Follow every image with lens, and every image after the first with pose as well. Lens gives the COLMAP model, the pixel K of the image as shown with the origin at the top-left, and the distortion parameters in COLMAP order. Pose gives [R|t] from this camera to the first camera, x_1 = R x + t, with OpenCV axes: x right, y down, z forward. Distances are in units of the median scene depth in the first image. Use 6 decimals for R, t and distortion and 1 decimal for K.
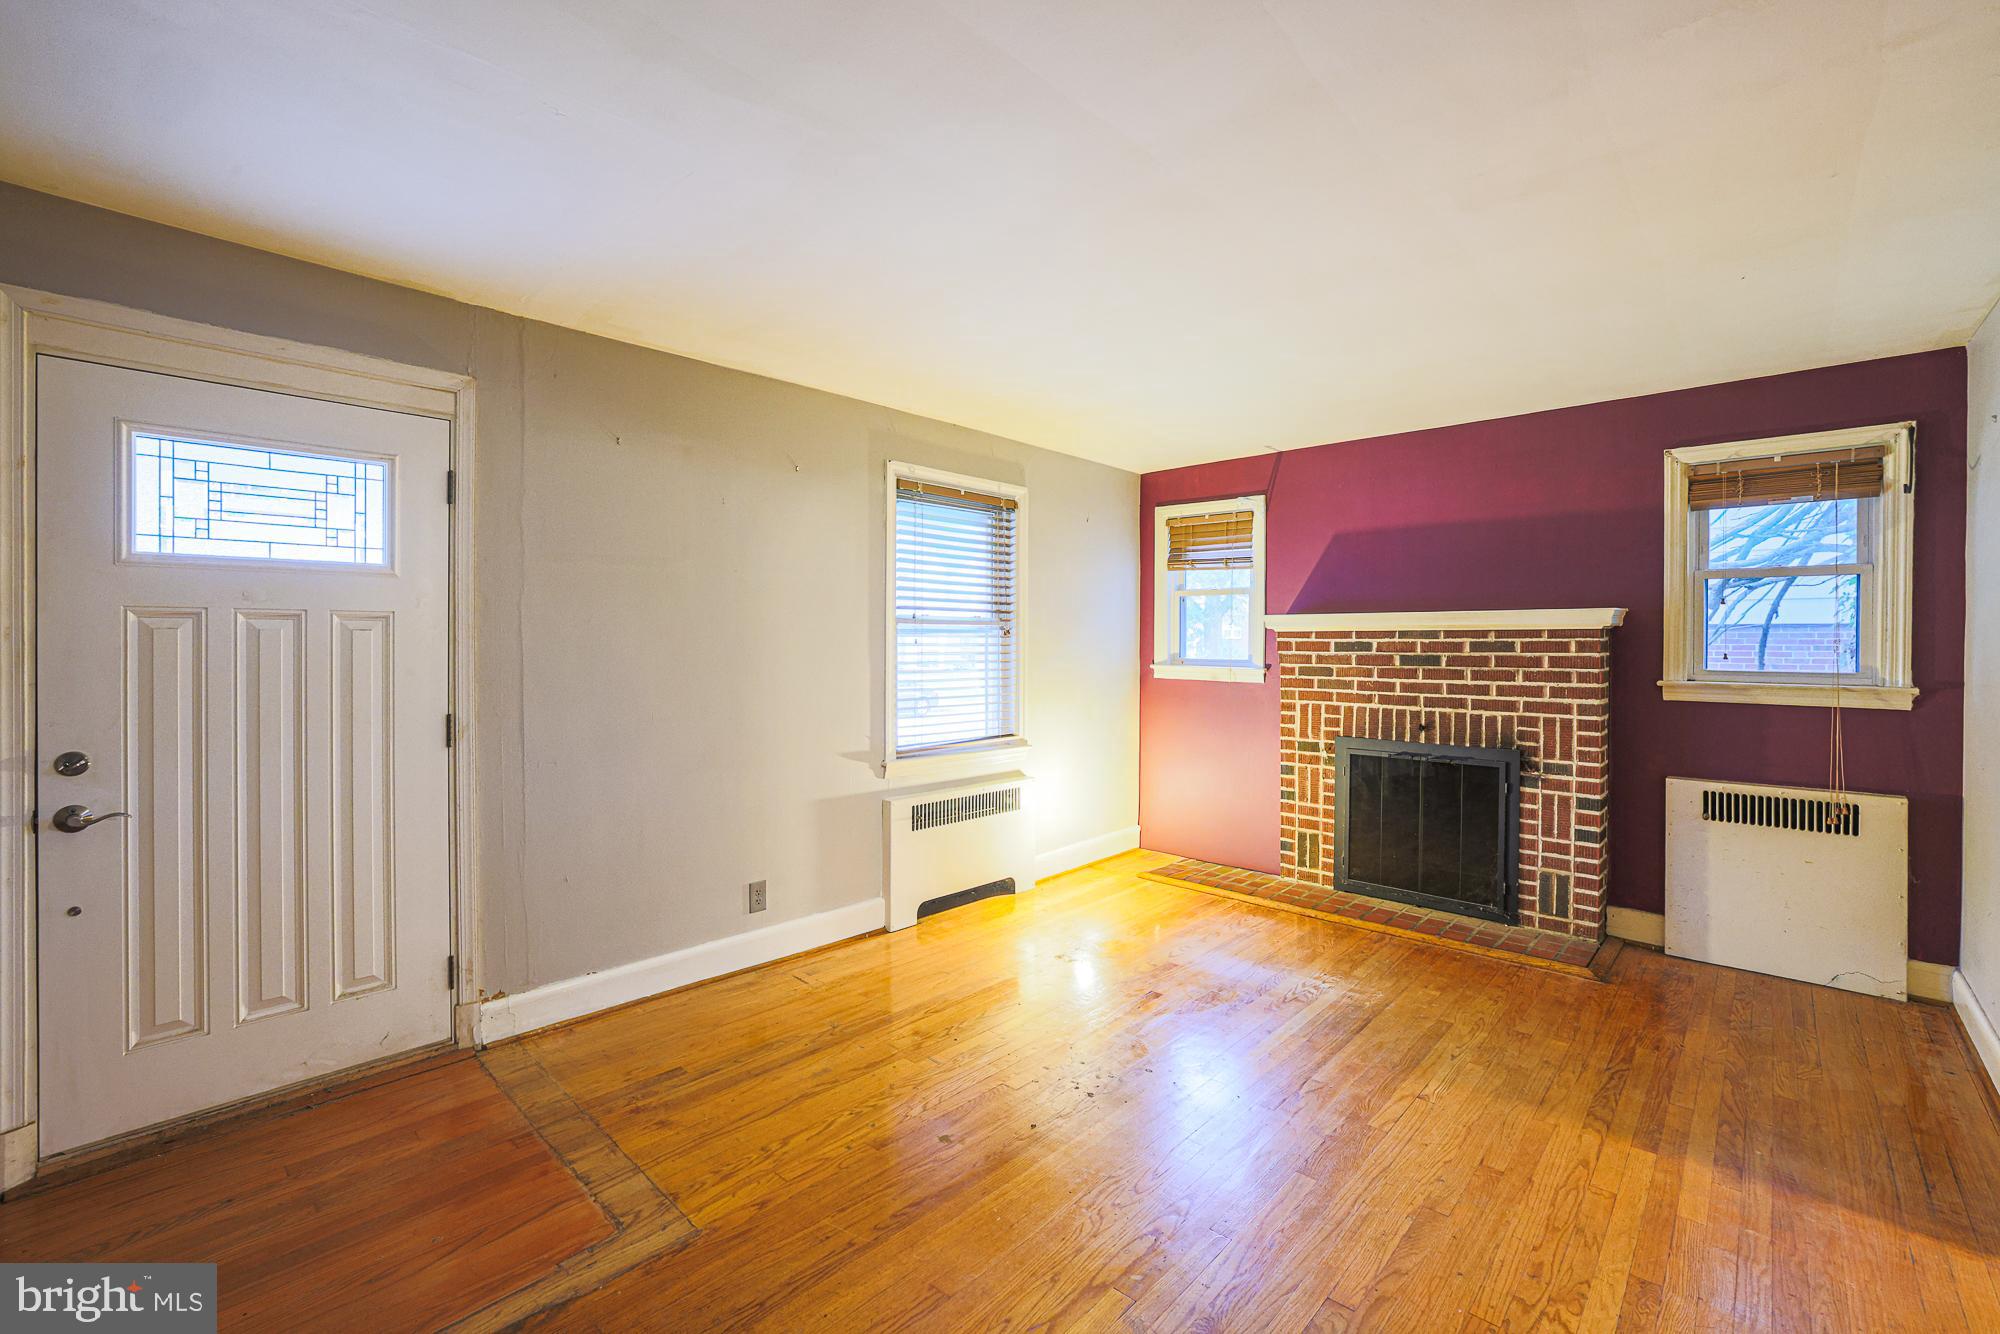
lens RADIAL K [[870.5, 0, 998.9], [0, 870.5, 646.5], [0, 0, 1]] dist [-0.053554, 0.016170]
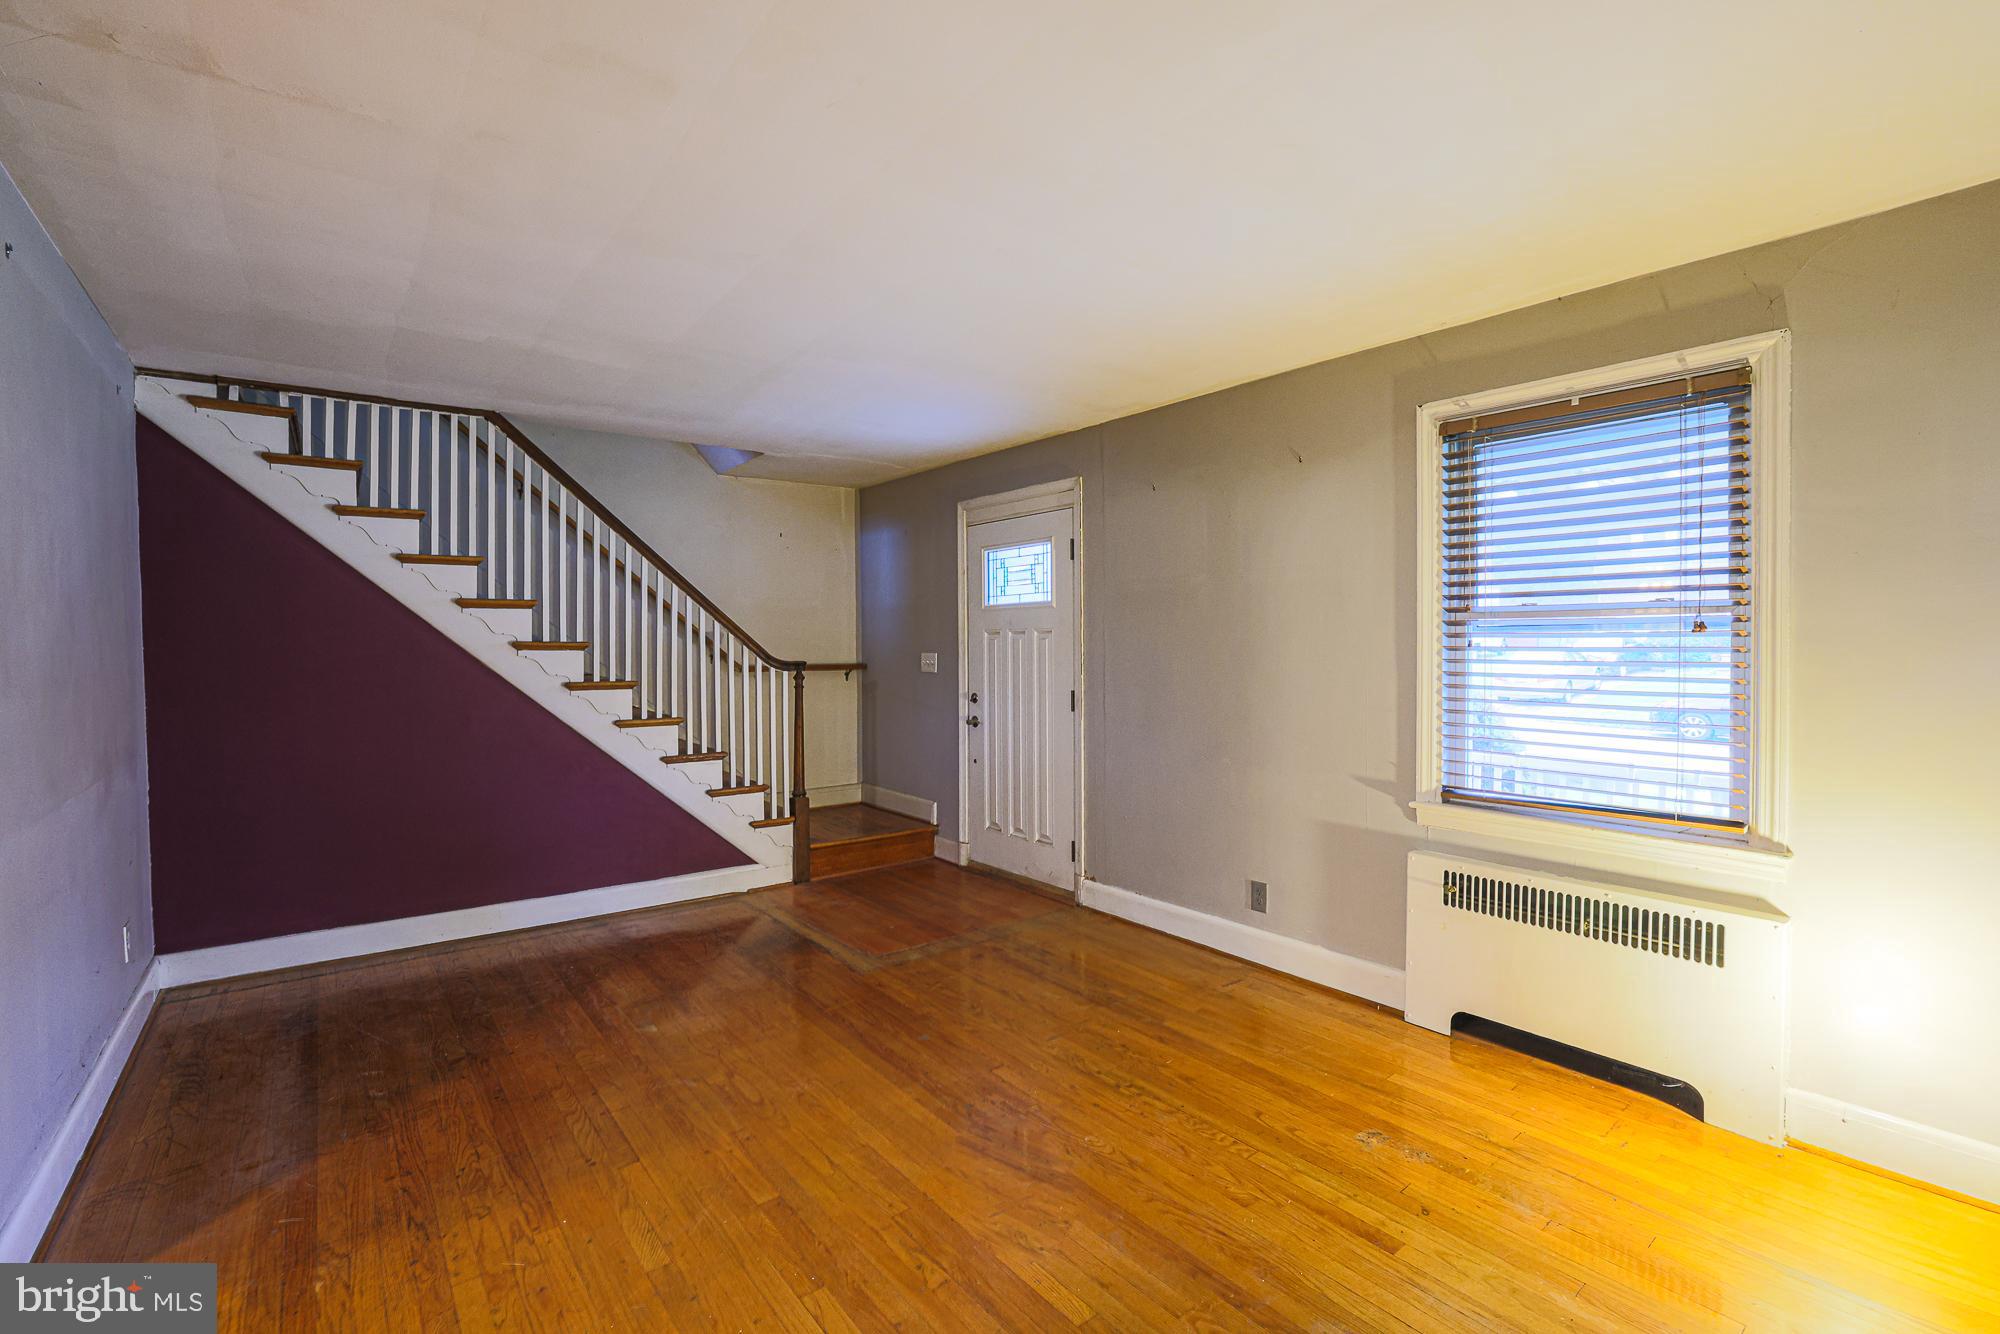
lens RADIAL K [[874.9, 0, 979.9], [0, 874.9, 651.6], [0, 0, 1]] dist [-0.044260, 0.017750]
pose [[-0.163865, 0.006655, -0.986460, 0.689512], [-0.003462, 0.999967, 0.007321, -0.003475], [0.986477, 0.004615, -0.163836, 0.748450]]
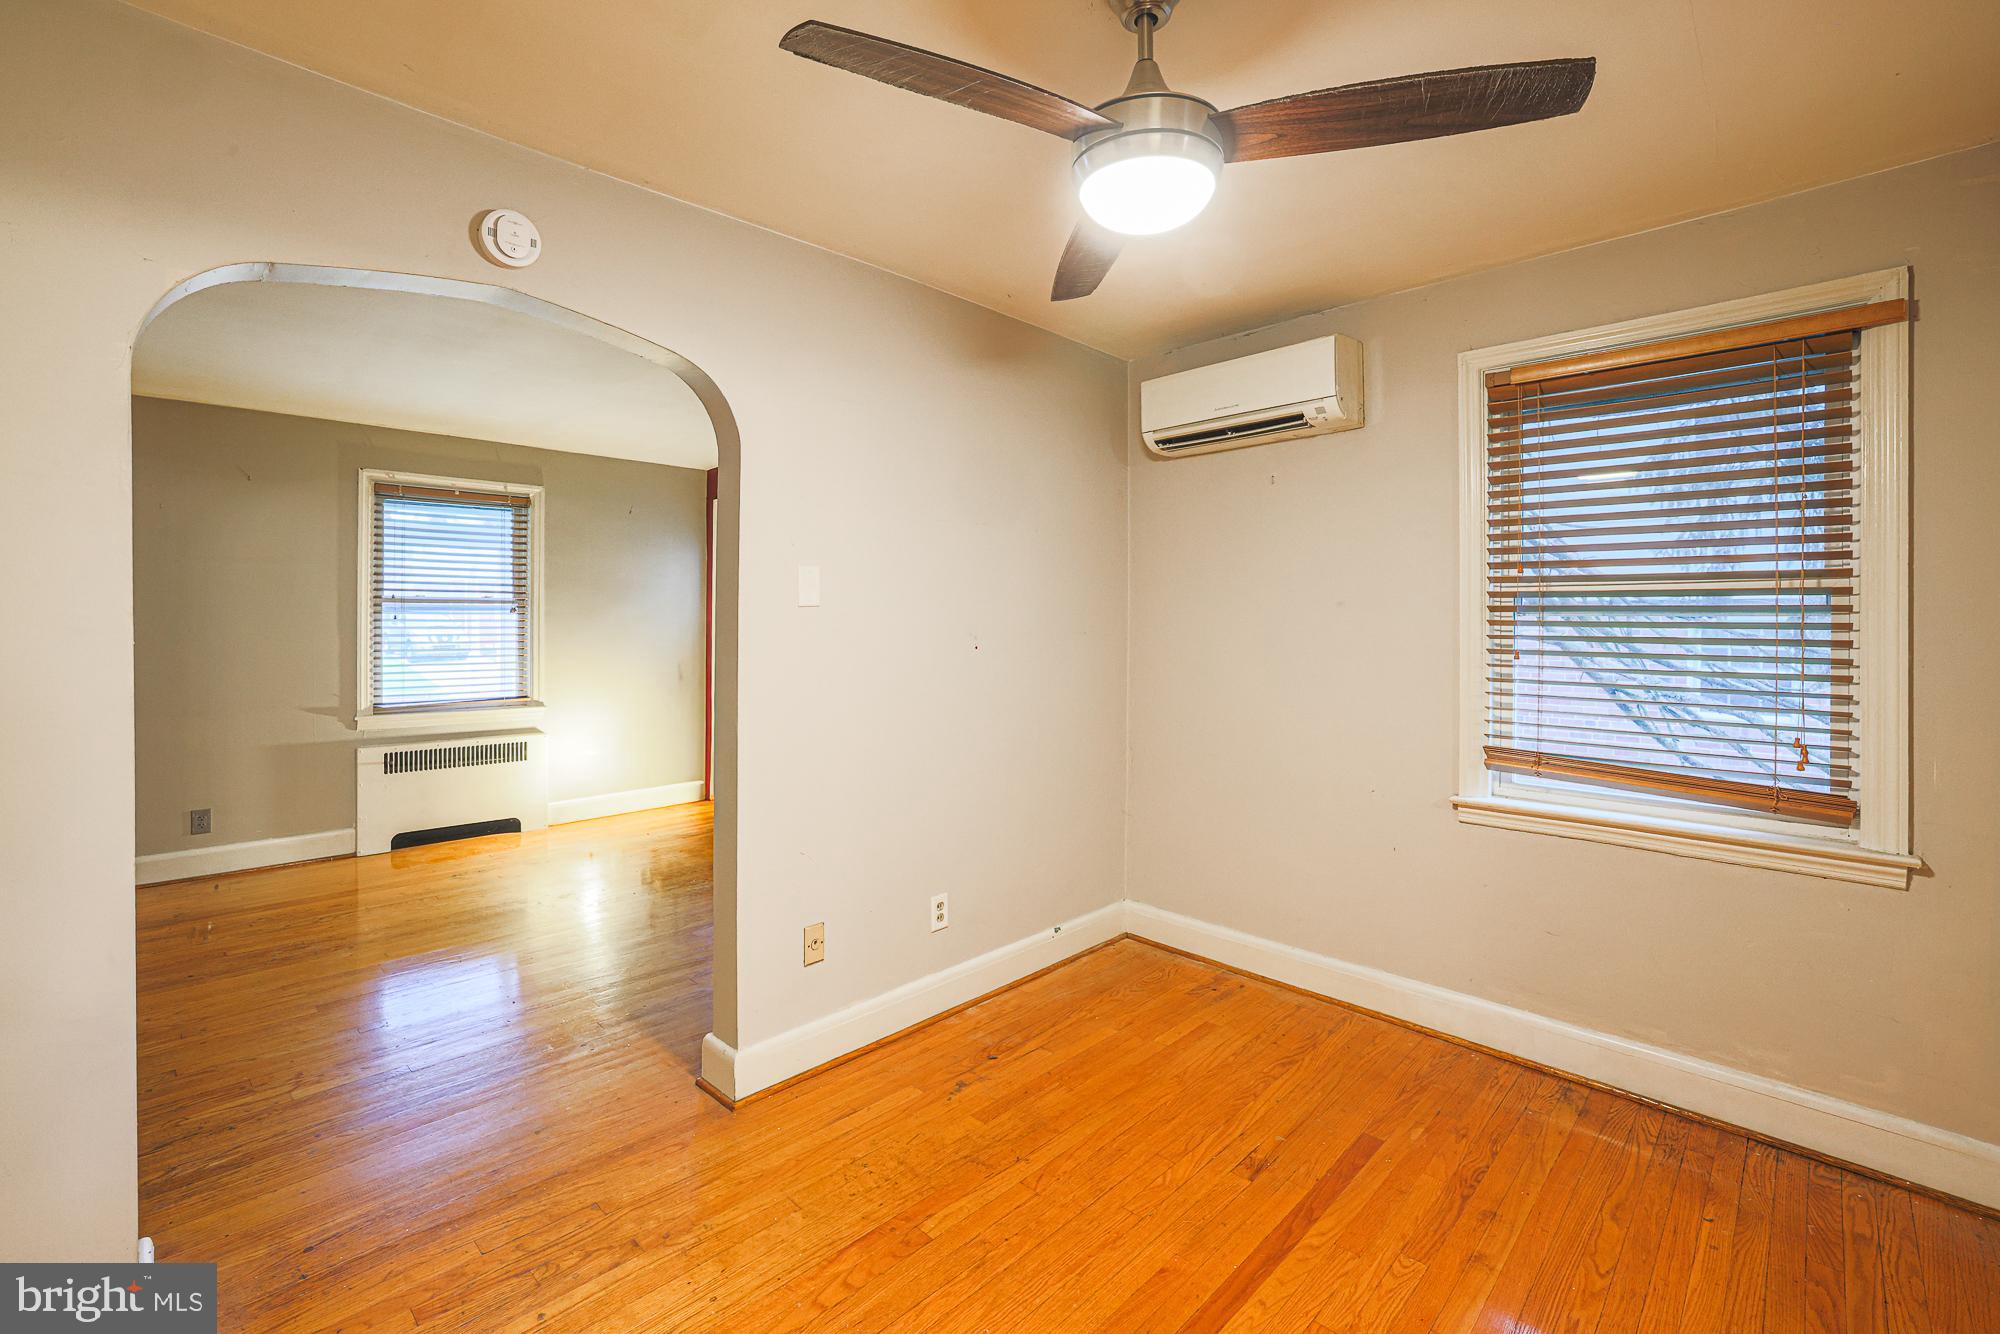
lens RADIAL K [[879.2, 0, 1001.1], [0, 879.2, 626.6], [0, 0, 1]] dist [-0.042652, 0.018128]
pose [[0.999807, 0.001382, -0.019582, 0.800146], [-0.001328, 0.999995, 0.002768, 0.002558], [0.019585, -0.002742, 0.999804, -0.191402]]
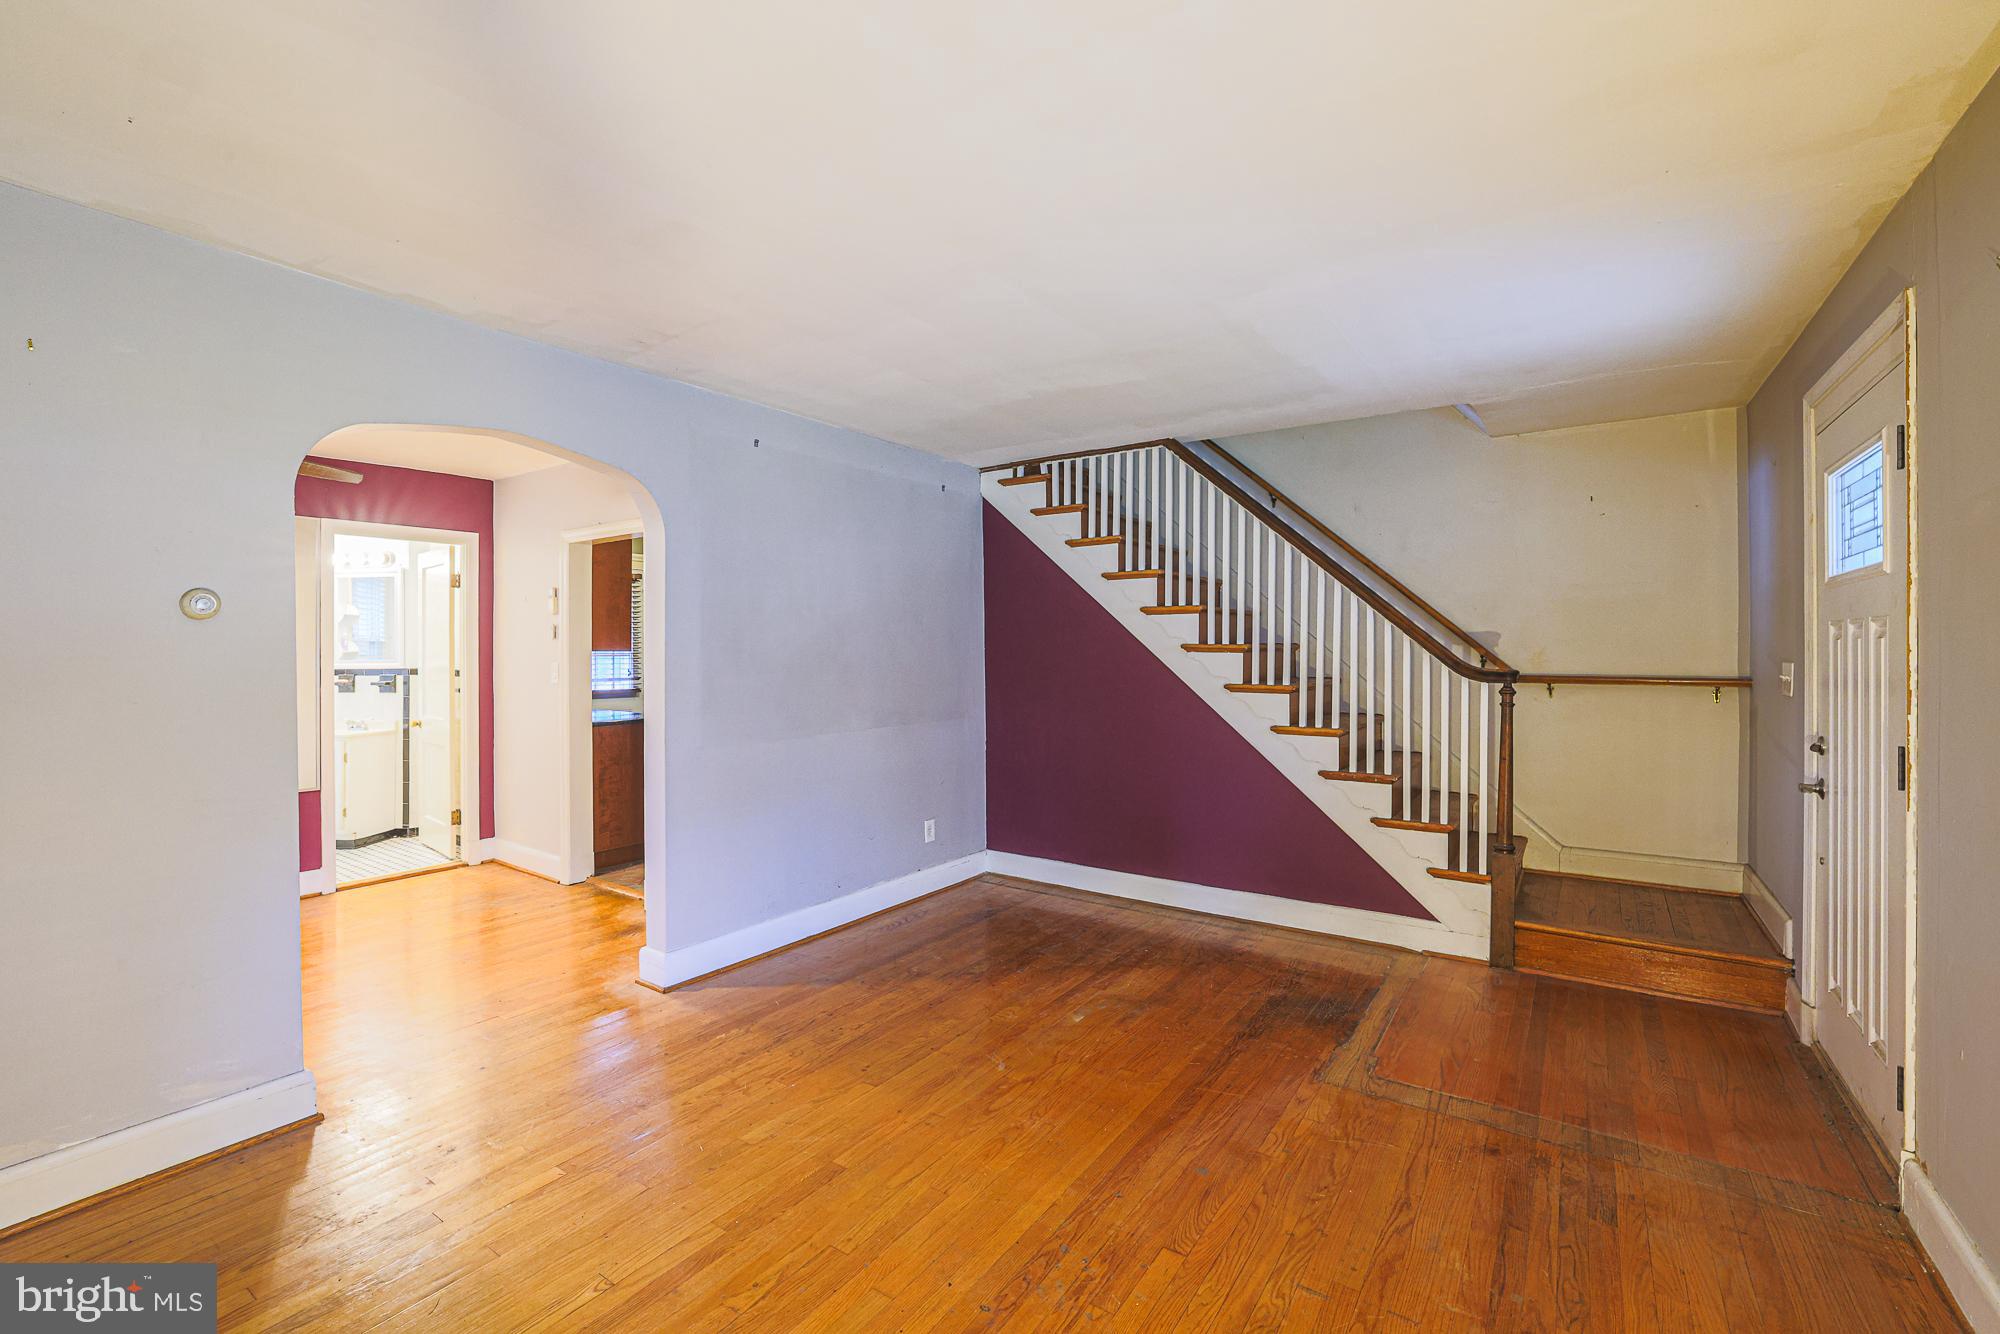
lens RADIAL K [[864.7, 0, 994.5], [0, 864.7, 647.7], [0, 0, 1]] dist [-0.055757, 0.025658]
pose [[-0.988526, -0.002133, -0.151034, 0.179356], [-0.003009, 0.999980, 0.005575, -0.006966], [0.151019, 0.005965, -0.988513, 1.100936]]
